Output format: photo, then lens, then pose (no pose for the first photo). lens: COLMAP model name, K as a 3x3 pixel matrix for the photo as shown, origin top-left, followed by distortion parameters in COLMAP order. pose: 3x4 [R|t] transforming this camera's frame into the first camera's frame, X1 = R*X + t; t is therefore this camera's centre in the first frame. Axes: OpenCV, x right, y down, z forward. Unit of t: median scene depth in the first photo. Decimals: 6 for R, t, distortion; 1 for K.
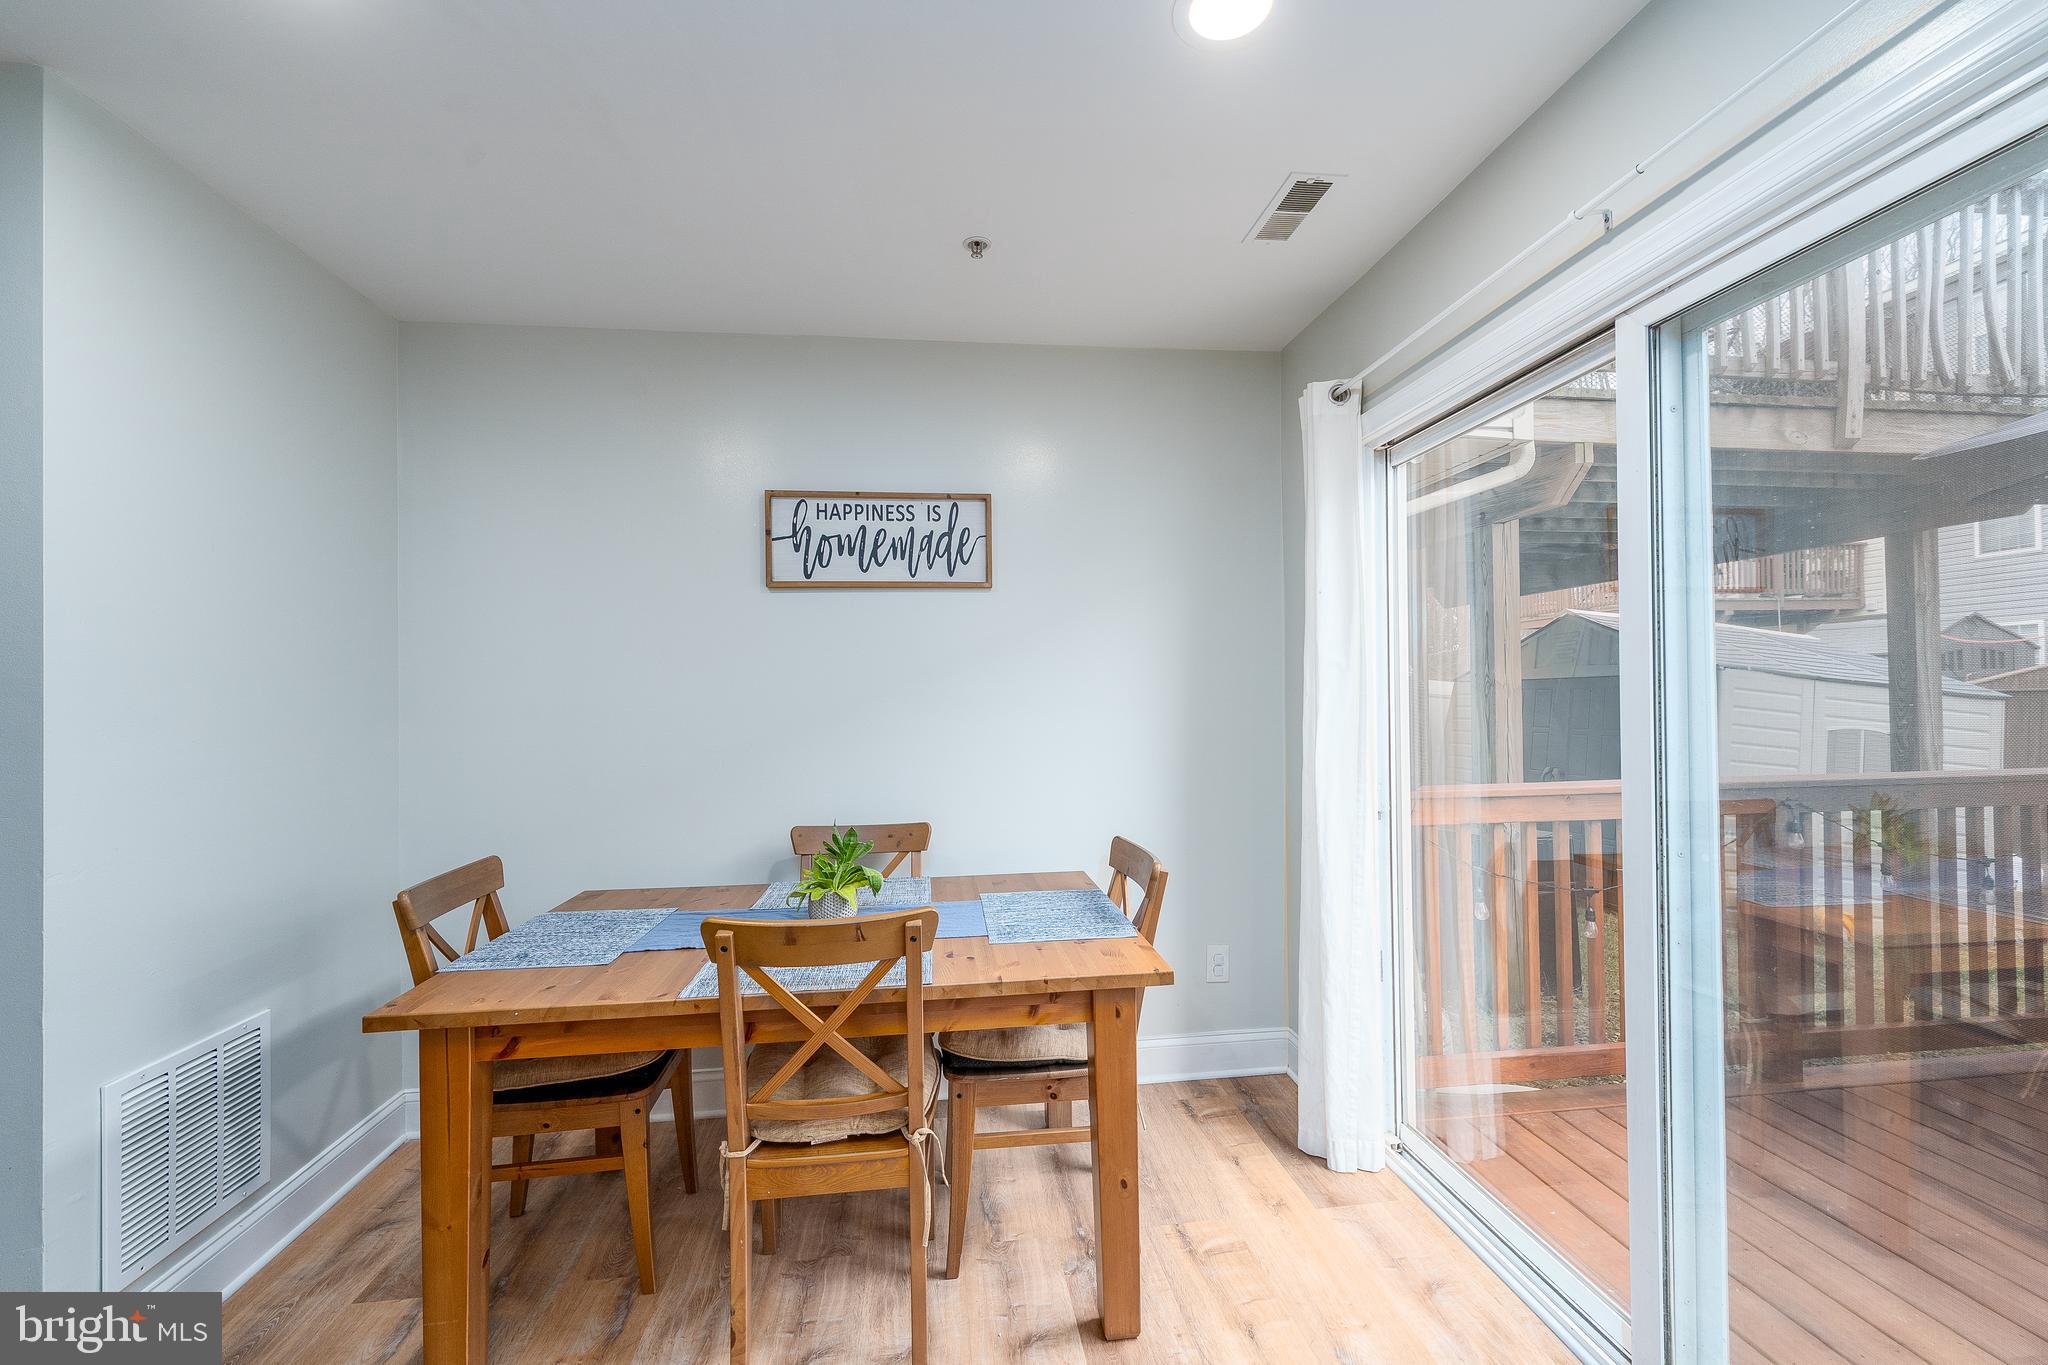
lens RADIAL K [[812.8, 0, 1009.9], [0, 812.8, 693.6], [0, 0, 1]] dist [0.000567, -0.000767]
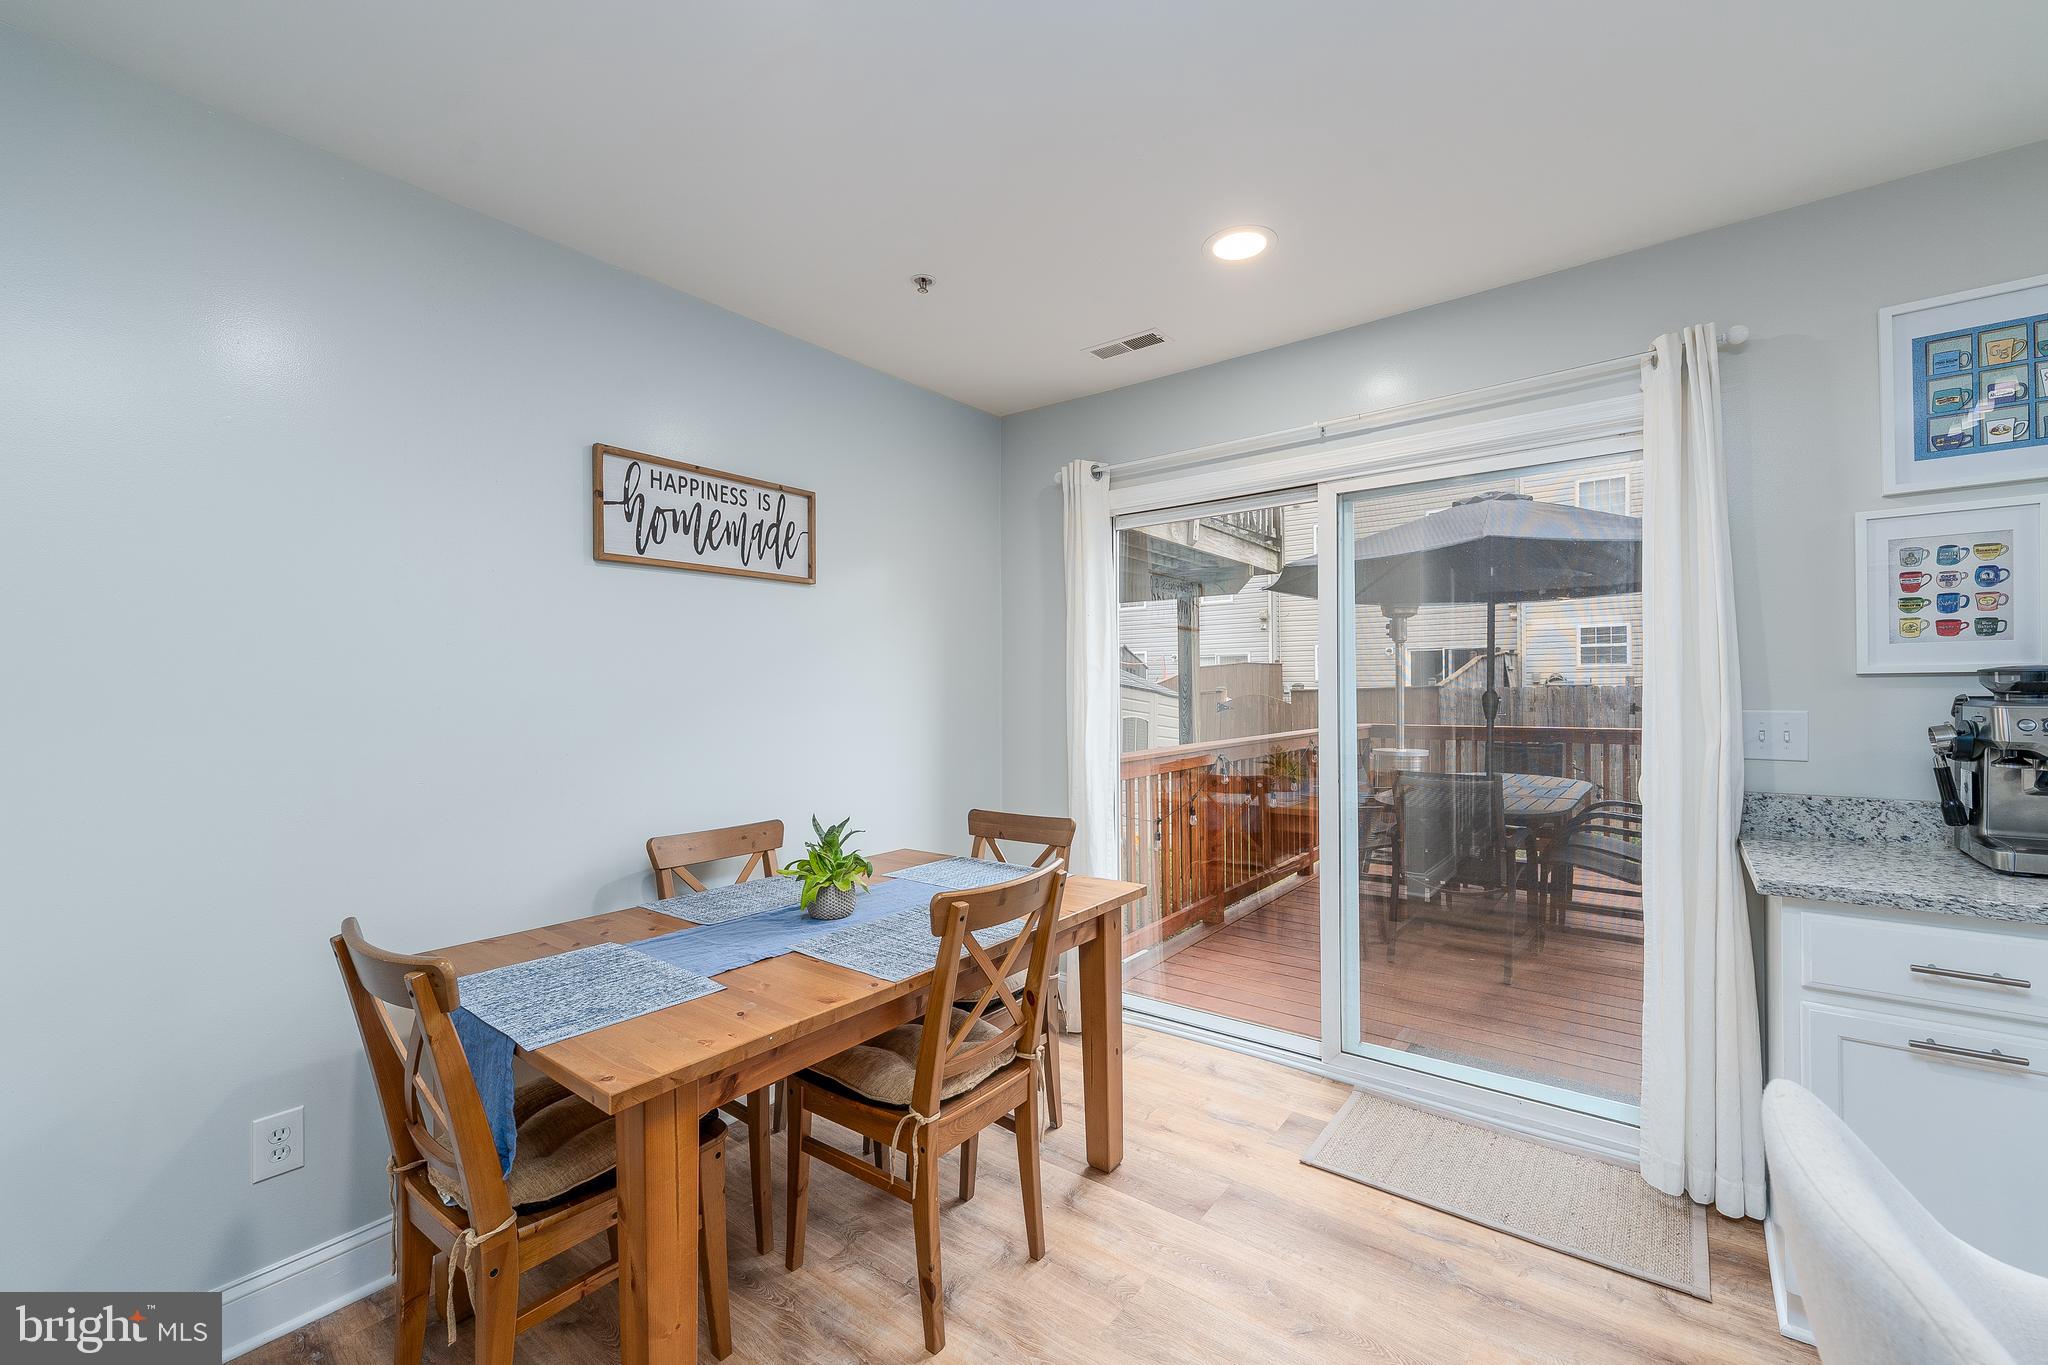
lens RADIAL K [[828.2, 0, 1026.8], [0, 828.2, 686.9], [0, 0, 1]] dist [0.001212, -0.000402]
pose [[0.699876, 0.009807, 0.714197, -0.595224], [-0.001901, 0.999928, -0.011868, 0.010191], [-0.714262, 0.006948, 0.699844, 0.088182]]
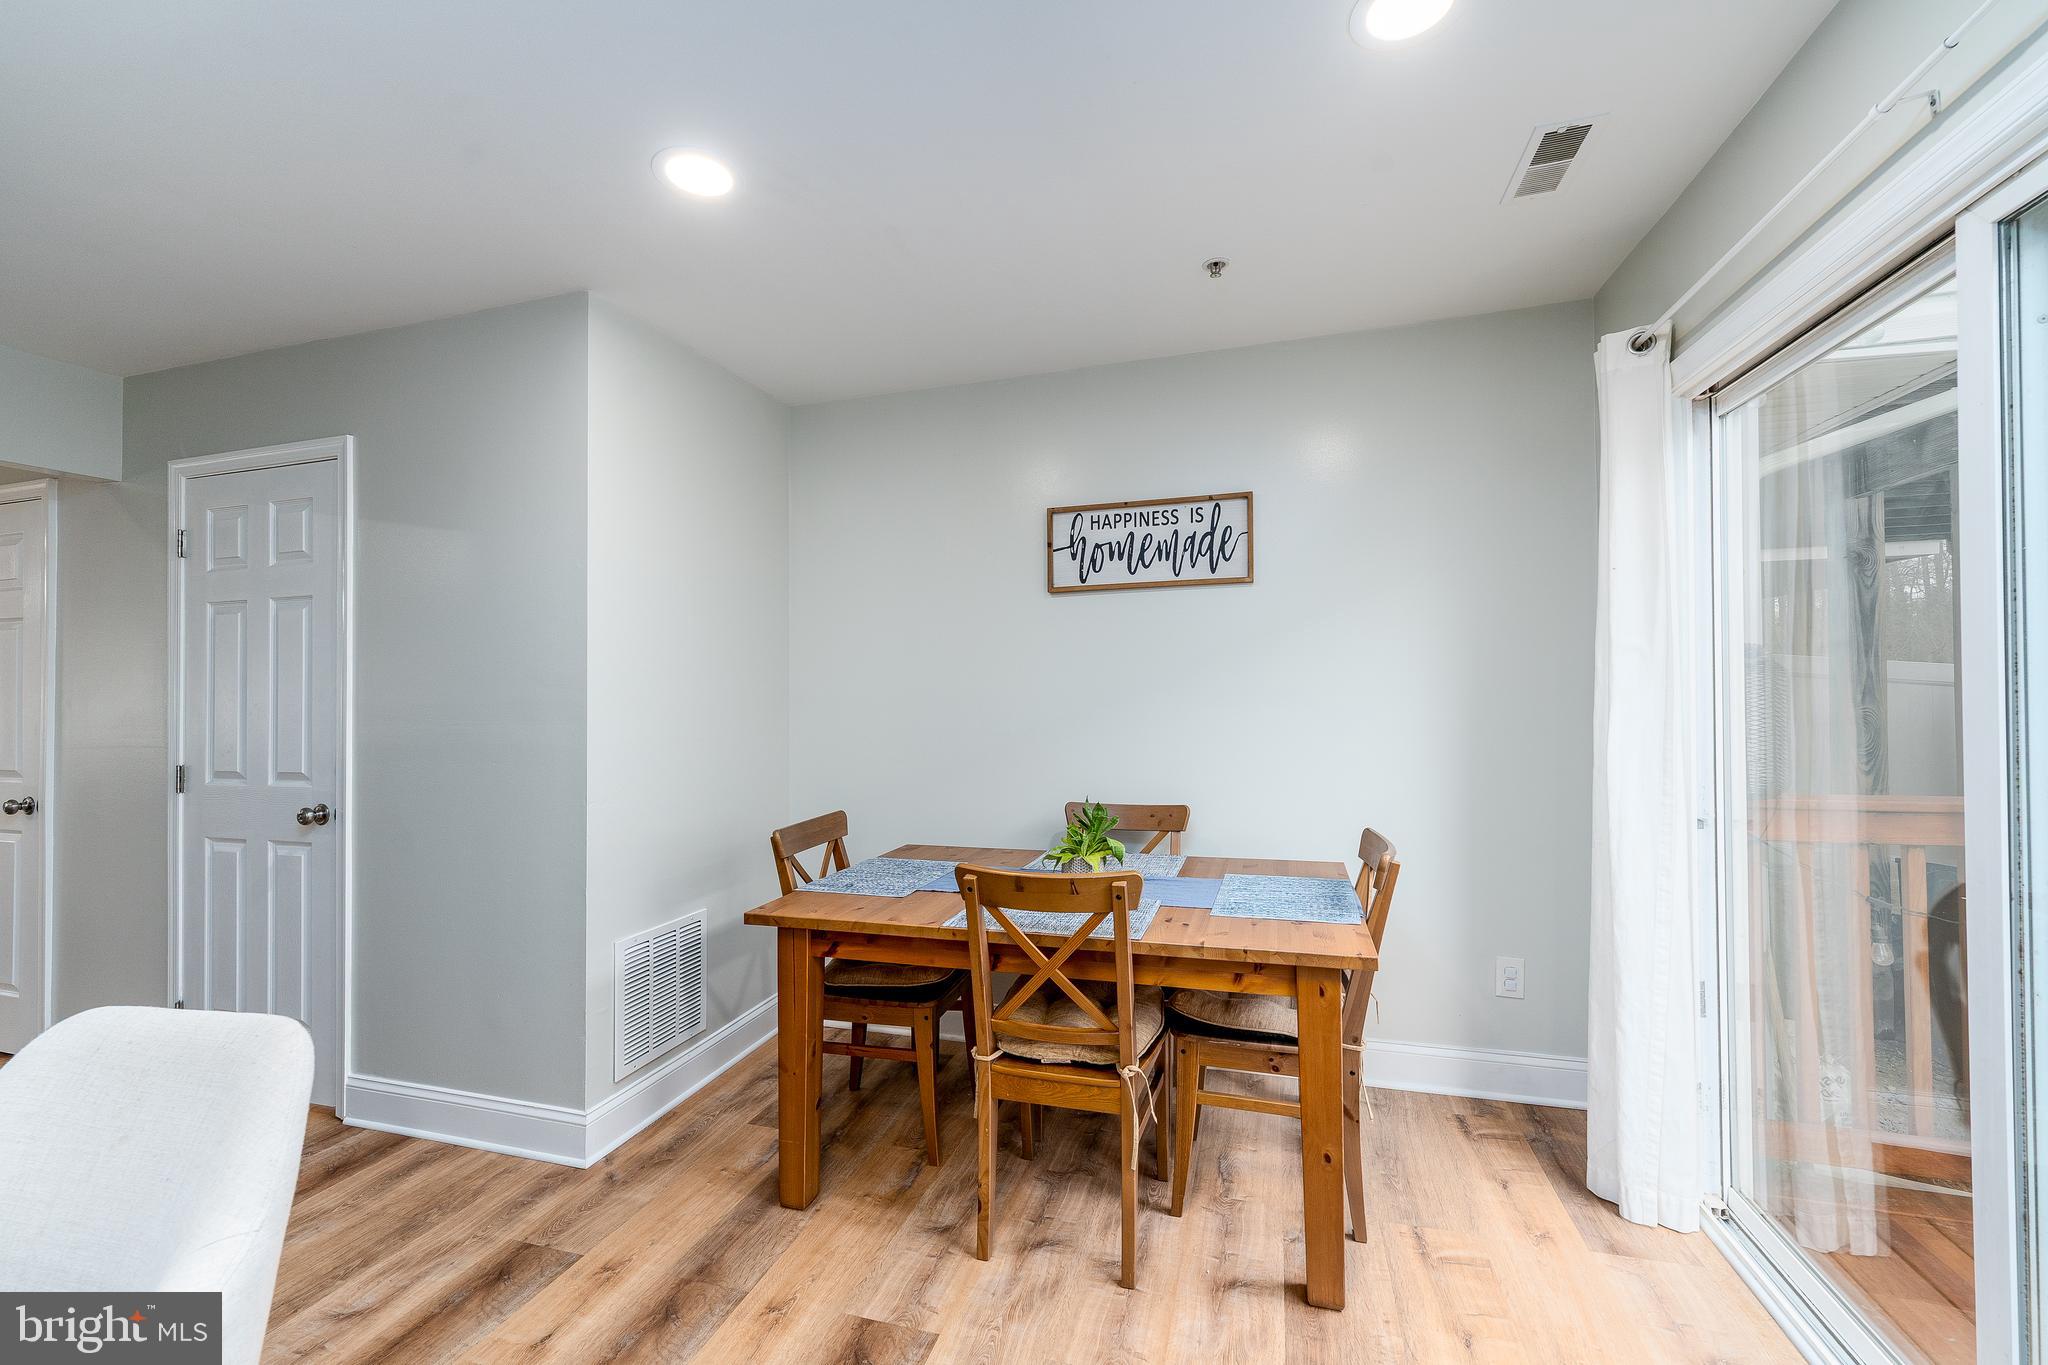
lens RADIAL K [[816.7, 0, 1030.2], [0, 816.7, 678.8], [0, 0, 1]] dist [-0.000450, -0.000086]
pose [[0.918185, -0.007567, -0.396079, 0.131831], [0.004301, 0.999949, -0.009133, 0.001115], [0.396128, 0.006682, 0.918171, -0.067307]]
